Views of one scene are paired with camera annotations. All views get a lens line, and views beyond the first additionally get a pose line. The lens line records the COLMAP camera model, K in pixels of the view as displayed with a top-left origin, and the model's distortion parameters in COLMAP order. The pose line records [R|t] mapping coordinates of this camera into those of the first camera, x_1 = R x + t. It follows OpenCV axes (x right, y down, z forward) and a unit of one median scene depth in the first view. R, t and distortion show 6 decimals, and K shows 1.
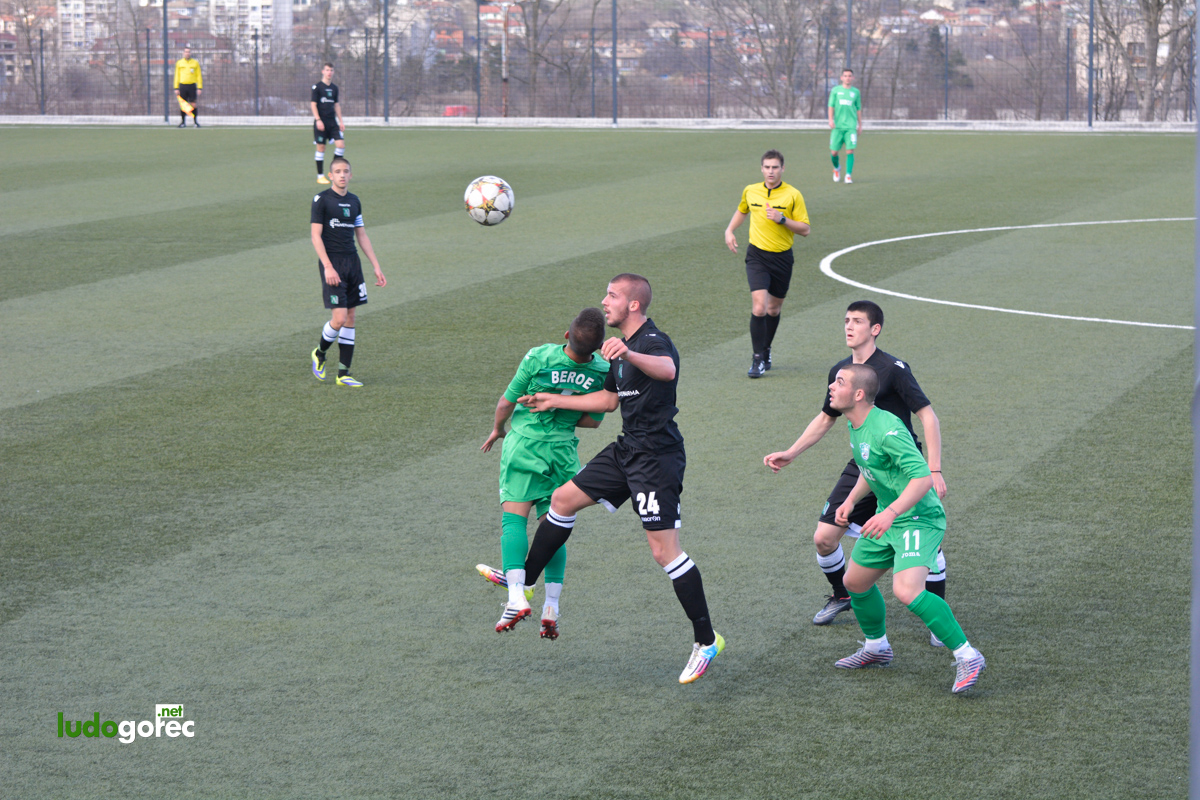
lens RADIAL K [[2538.5, 0, 605.5], [0, 2538.5, 392.6], [0, 0, 1]] dist [-0.140574, 0.000000]
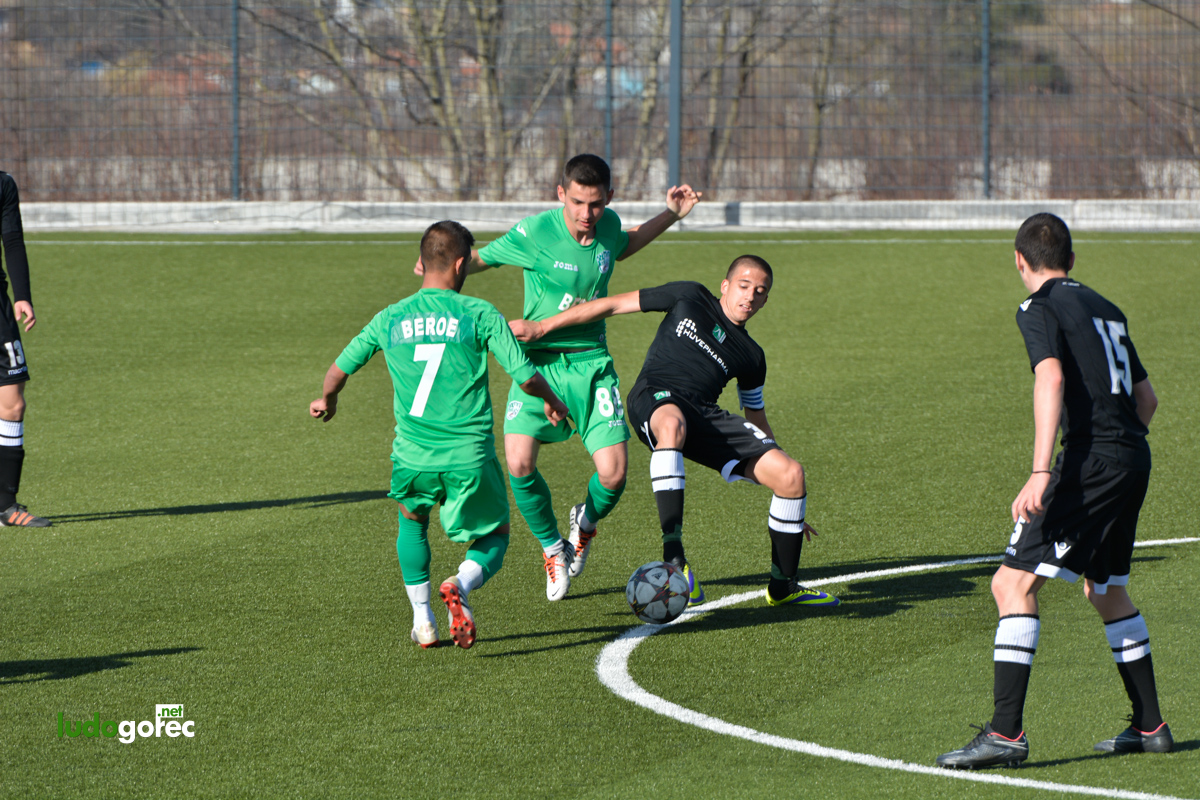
lens RADIAL K [[7648.2, 0, 599.3], [0, 7648.2, 399.3], [0, 0, 1]] dist [-0.433987, 0.000000]
pose [[0.996664, -0.009441, 0.081072, 0.108266], [0.016068, 0.996545, -0.081481, -0.072439], [-0.080022, 0.082511, 0.993372, 0.726757]]
